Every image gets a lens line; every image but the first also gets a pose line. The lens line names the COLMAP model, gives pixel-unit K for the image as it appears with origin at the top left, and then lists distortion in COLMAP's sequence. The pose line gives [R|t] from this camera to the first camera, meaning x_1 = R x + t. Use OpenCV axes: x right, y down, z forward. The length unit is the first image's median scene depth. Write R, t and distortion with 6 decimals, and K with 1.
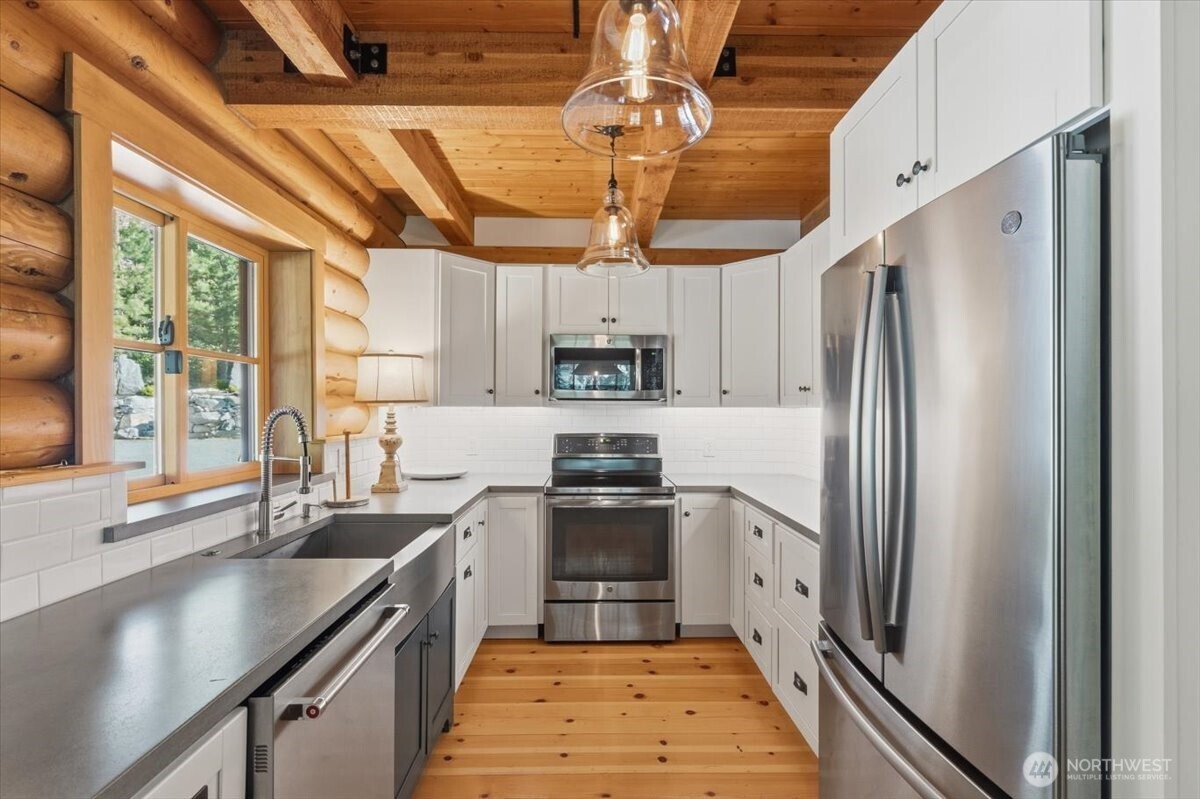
lens RADIAL K [[542.5, 0, 600.7], [0, 542.5, 405.9], [0, 0, 1]] dist [-0.002176, -0.000709]
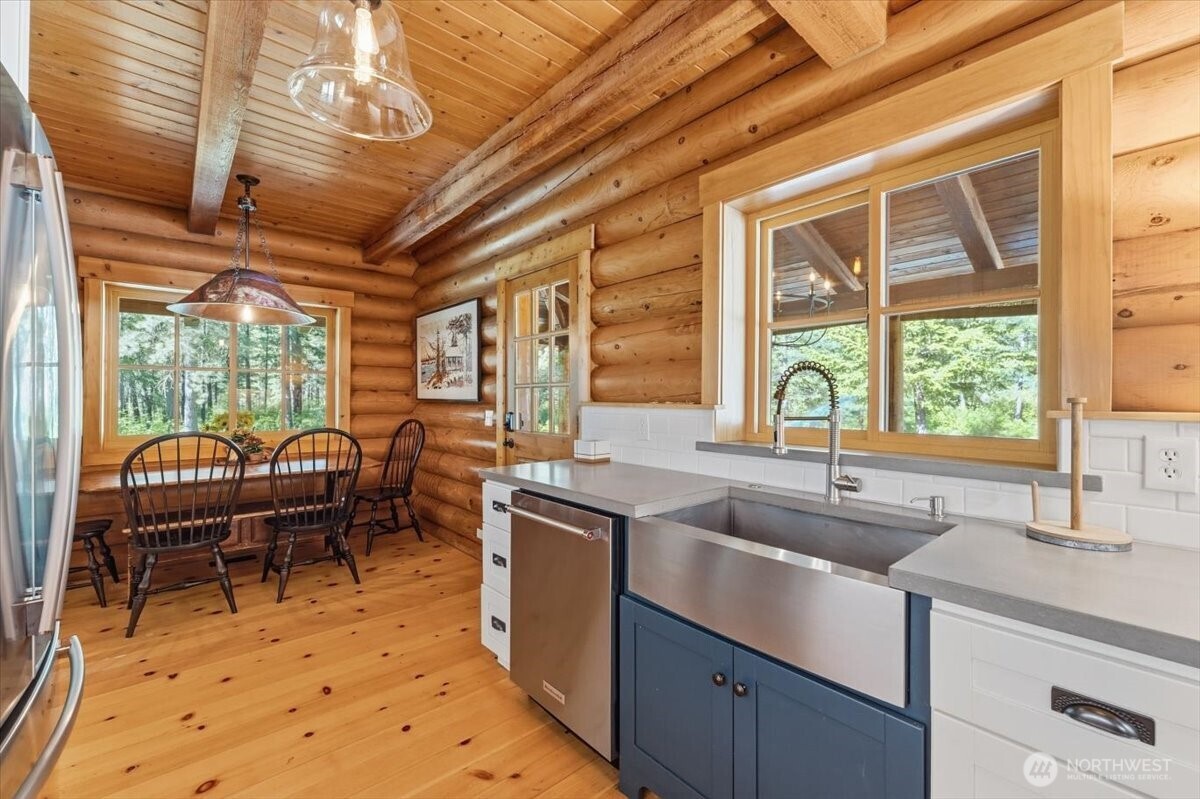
lens RADIAL K [[490.2, 0, 600.0], [0, 490.2, 399.5], [0, 0, 1]] dist [-0.001693, -0.000094]
pose [[-0.766932, -0.003044, -0.641721, 0.232089], [-0.002510, 0.999995, -0.001744, 0.068509], [0.641723, 0.000273, -0.766936, 1.419745]]
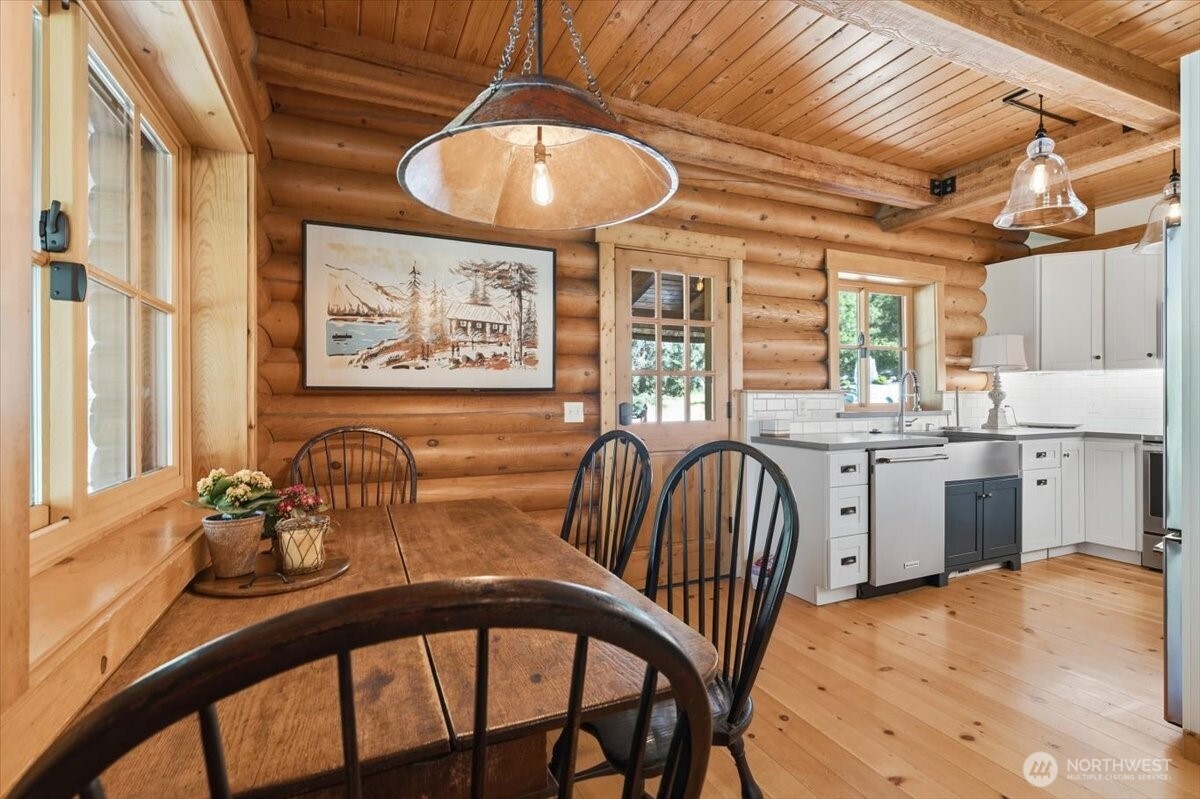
lens RADIAL K [[554.3, 0, 600.0], [0, 554.3, 399.5], [0, 0, 1]] dist [-0.000265, -0.000082]
pose [[0.390595, 0.000210, -0.920563, 0.904920], [0.008793, 0.999954, 0.003959, 0.095687], [0.920521, -0.009641, 0.390575, -0.909607]]
